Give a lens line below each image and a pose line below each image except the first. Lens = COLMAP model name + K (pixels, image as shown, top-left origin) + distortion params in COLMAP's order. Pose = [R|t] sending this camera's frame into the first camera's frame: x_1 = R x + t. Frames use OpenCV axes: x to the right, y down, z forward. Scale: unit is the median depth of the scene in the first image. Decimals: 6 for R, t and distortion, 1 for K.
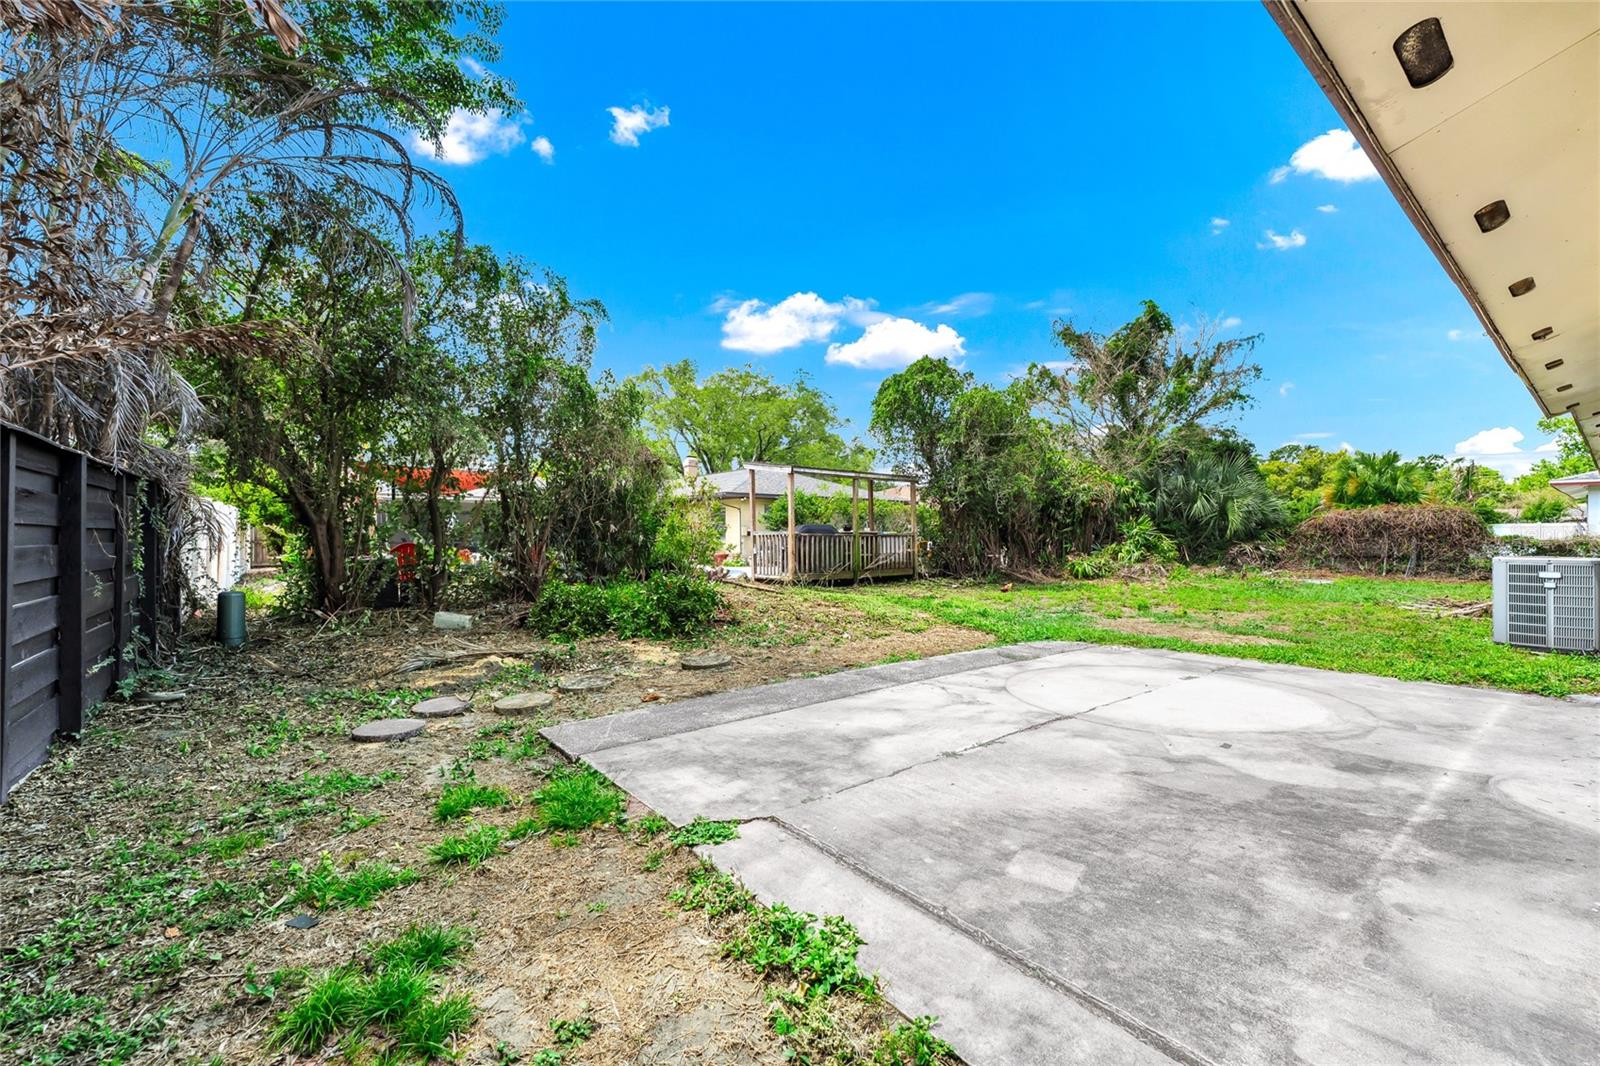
lens RADIAL K [[656.5, 0, 802.9], [0, 656.5, 533.8], [0, 0, 1]] dist [-0.000102, -0.001786]
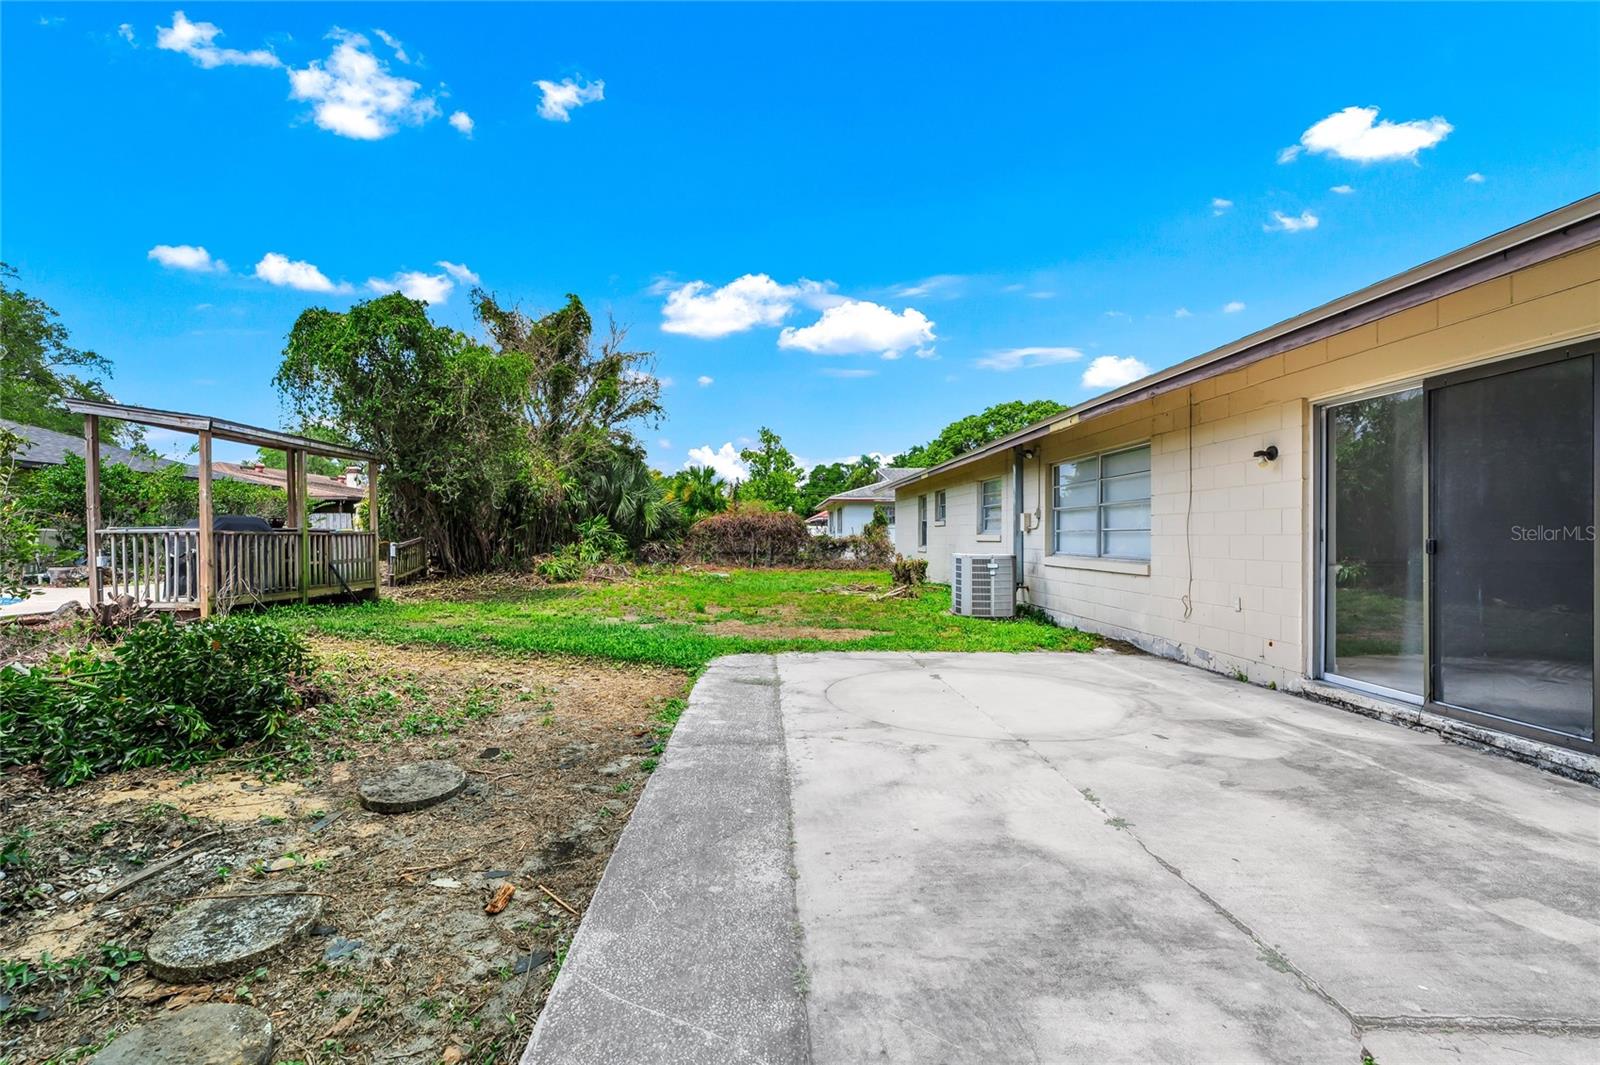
lens RADIAL K [[701.4, 0, 794.6], [0, 701.4, 537.4], [0, 0, 1]] dist [-0.002050, 0.000458]
pose [[0.645439, 0.001370, 0.763810, -0.157928], [-0.007873, 0.999957, 0.004859, -0.001708], [-0.763771, -0.009150, 0.645422, 0.179153]]
